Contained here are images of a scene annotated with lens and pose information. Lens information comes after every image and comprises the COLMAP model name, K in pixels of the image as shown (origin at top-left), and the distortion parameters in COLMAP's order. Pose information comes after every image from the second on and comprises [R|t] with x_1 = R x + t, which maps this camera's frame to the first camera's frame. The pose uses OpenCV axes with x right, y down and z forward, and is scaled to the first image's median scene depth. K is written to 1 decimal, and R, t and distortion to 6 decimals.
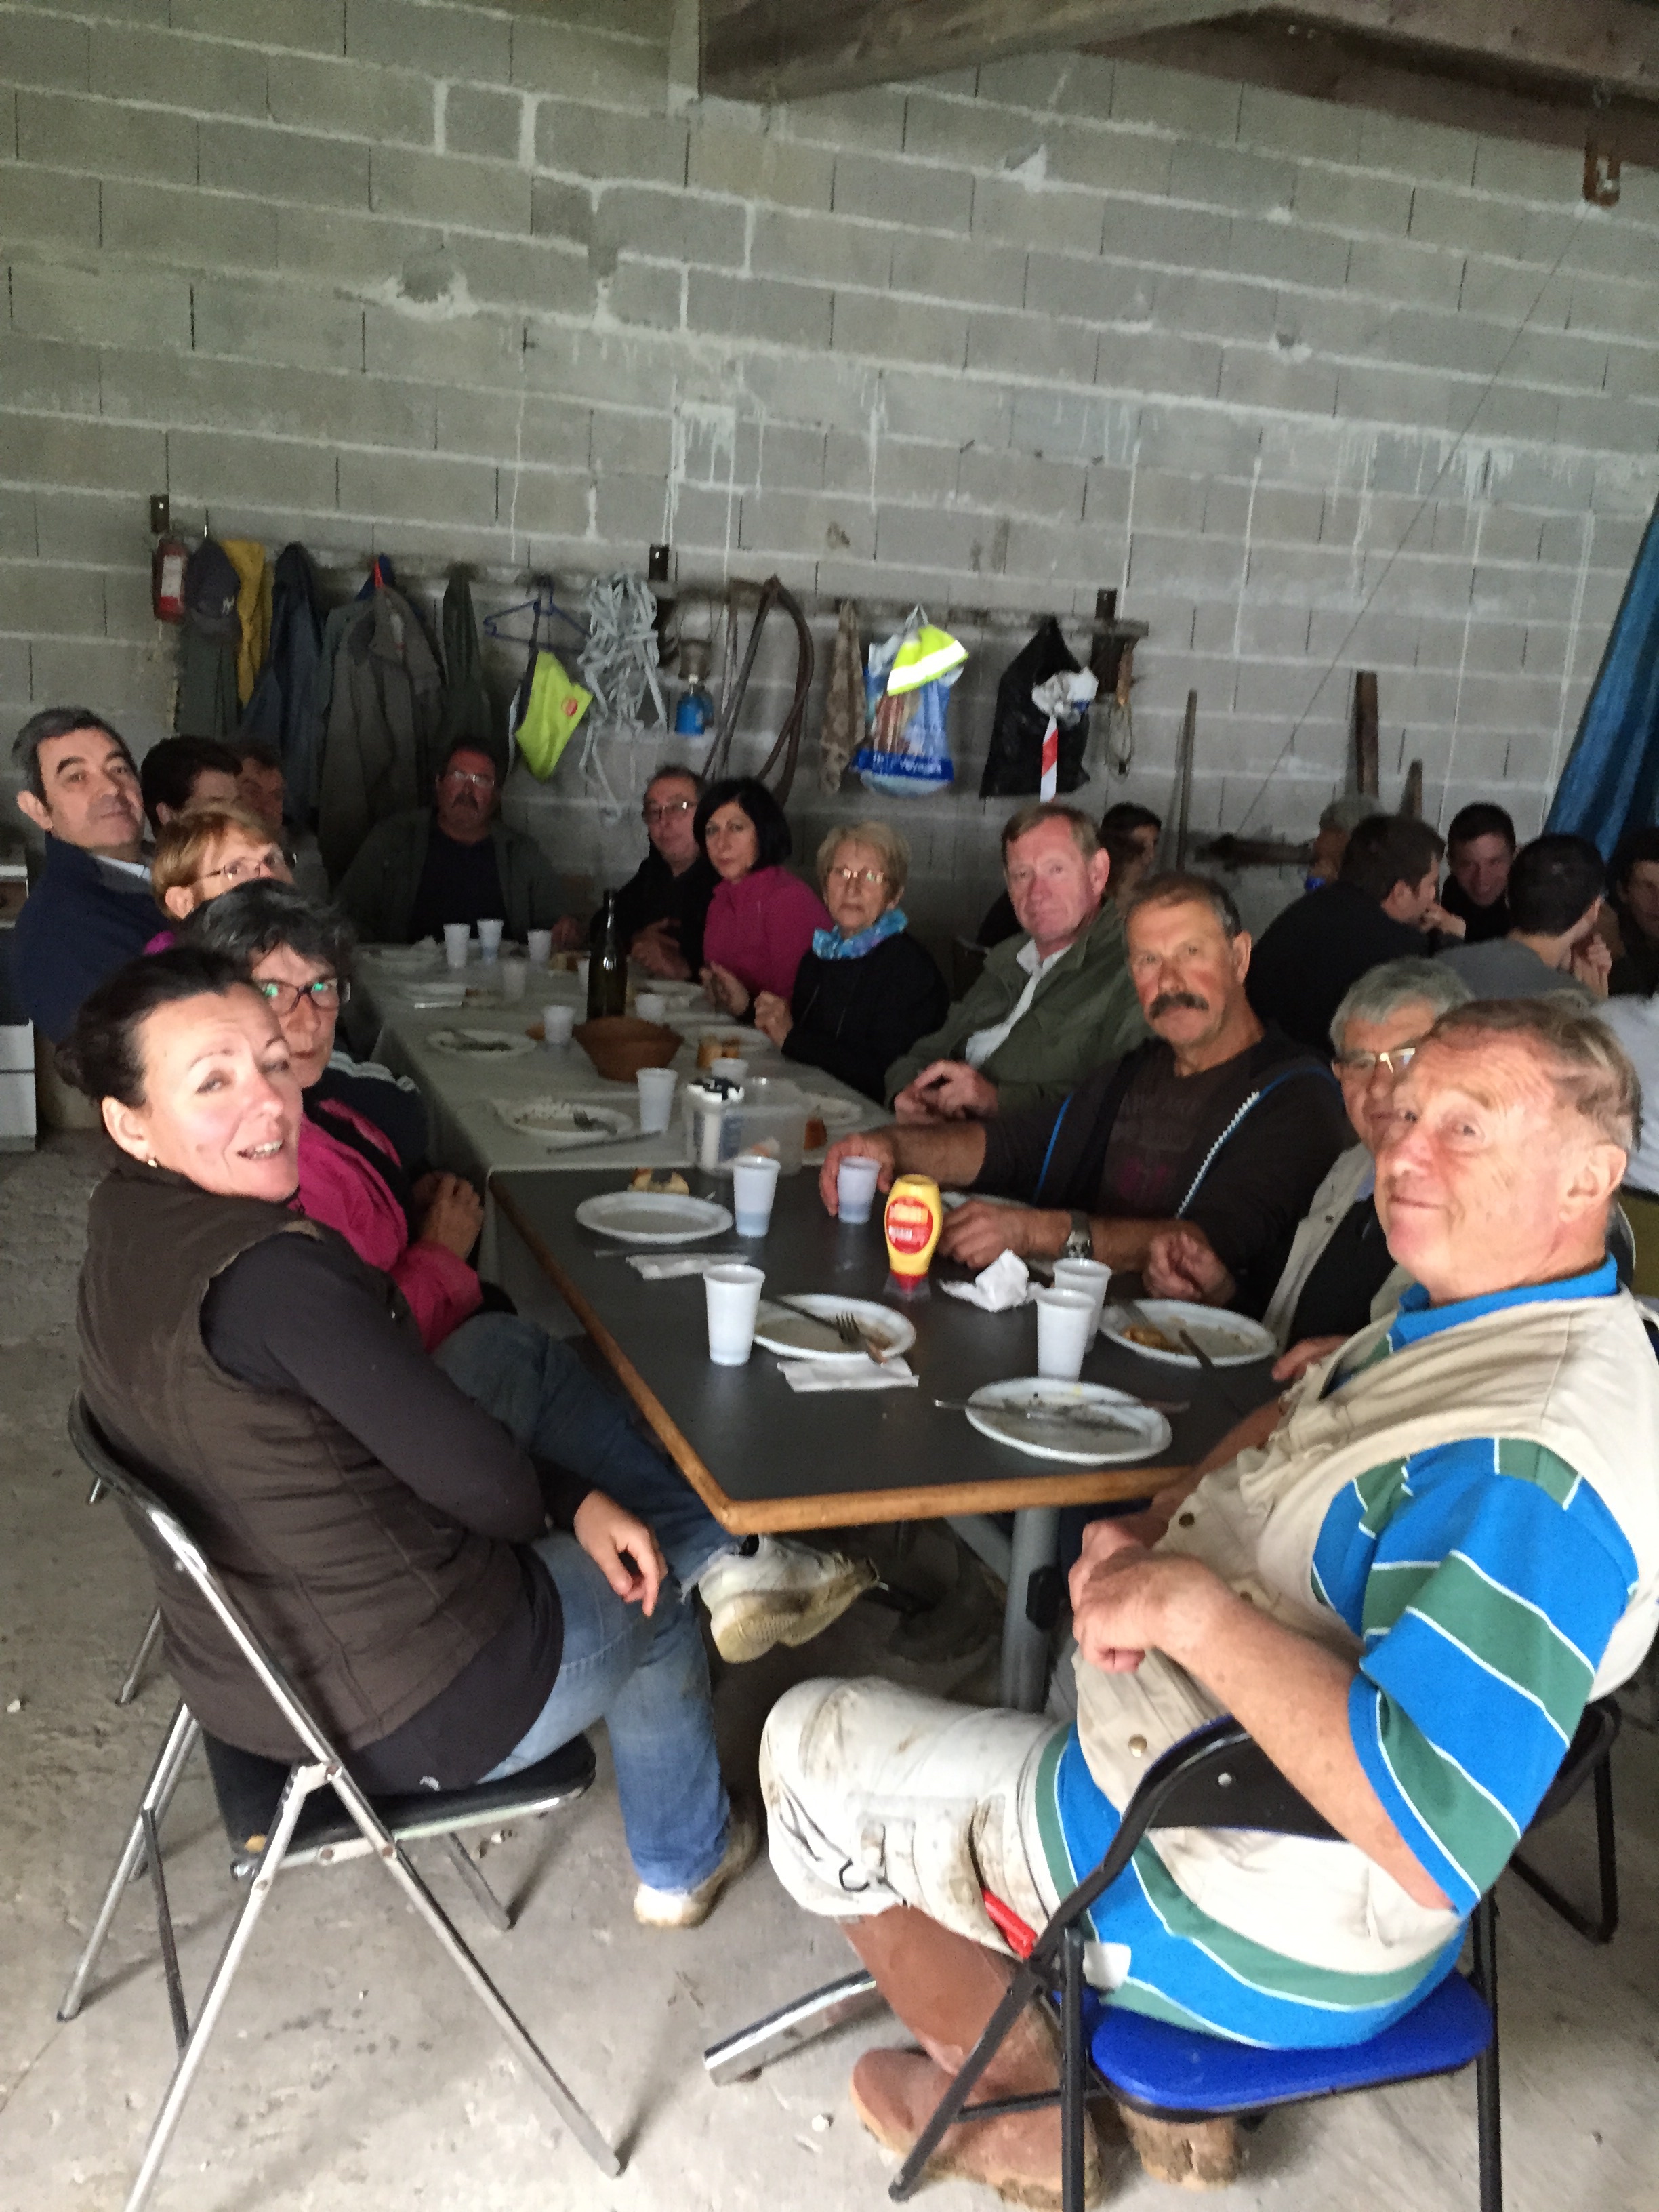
lens RADIAL K [[1888.7, 0, 829.5], [0, 1888.7, 1106.0], [0, 0, 1]] dist [0.114296, -0.095919]
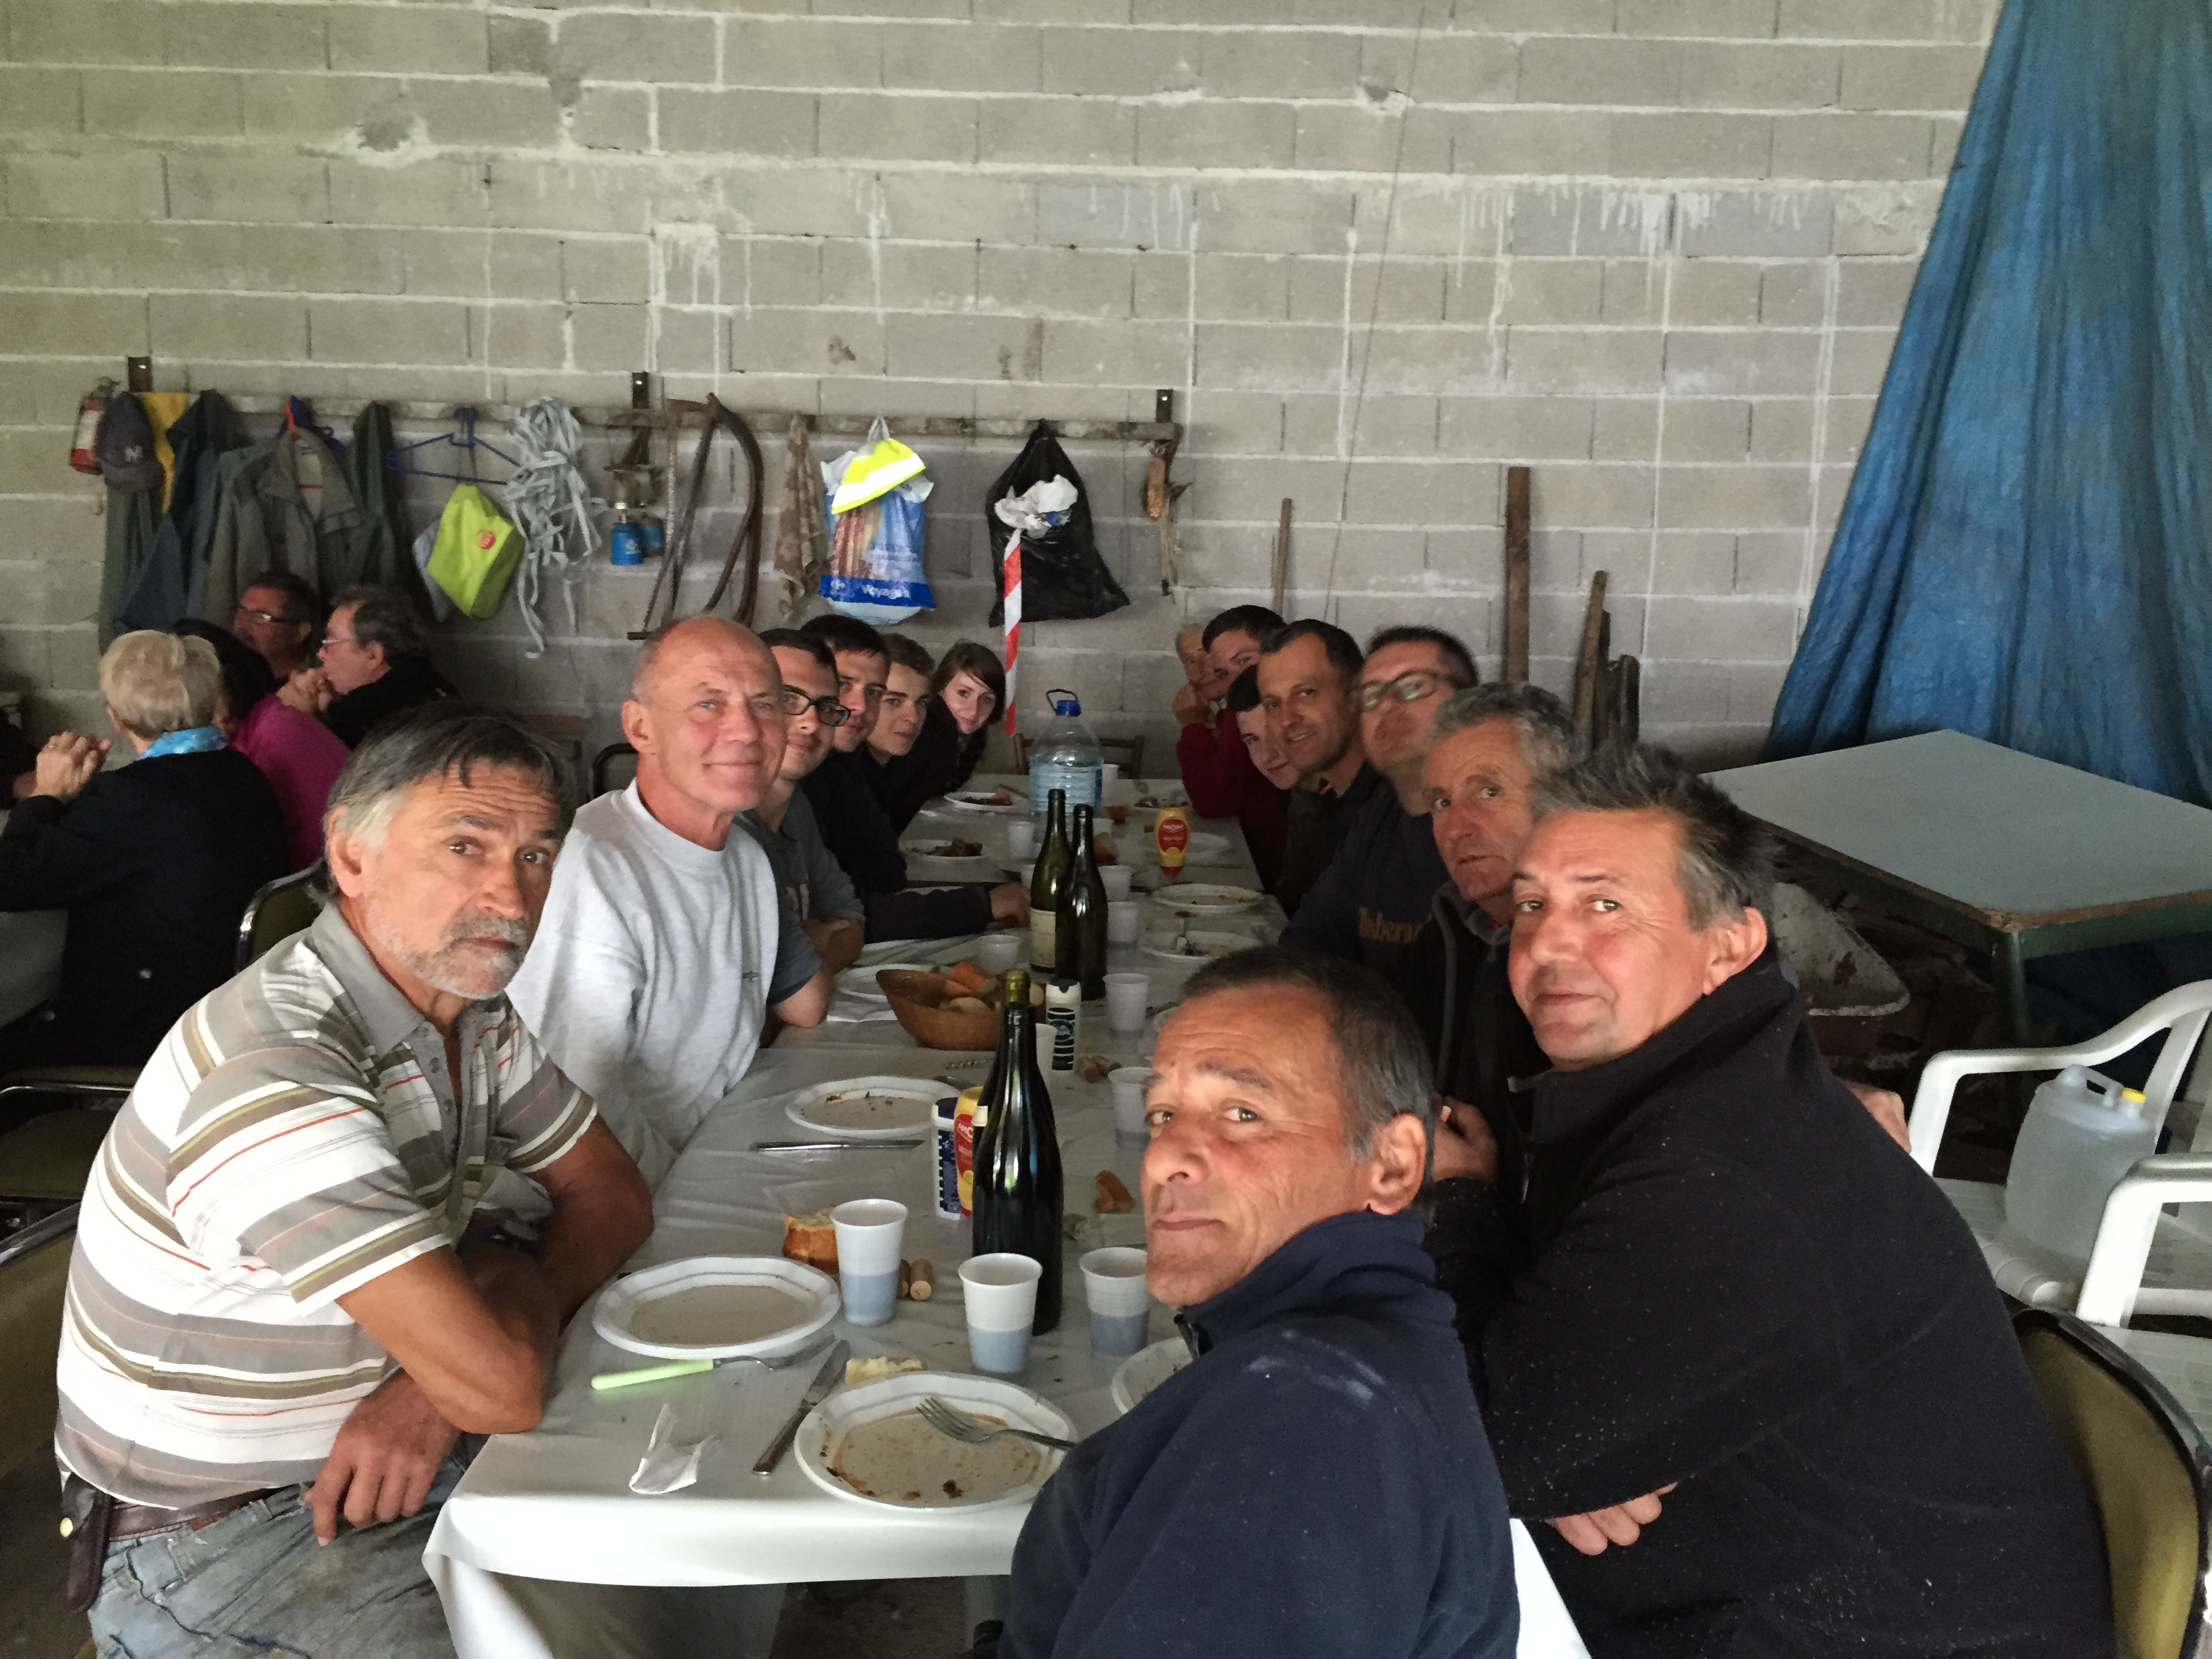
lens RADIAL K [[1888.7, 0, 1106.0], [0, 1888.7, 829.5], [0, 0, 1]] dist [0.114296, -0.095919]
pose [[0.939635, 0.007344, -0.342100, 0.458038], [-0.033165, 0.997017, -0.069689, -0.006564], [0.340568, 0.076828, 0.937076, 0.198816]]
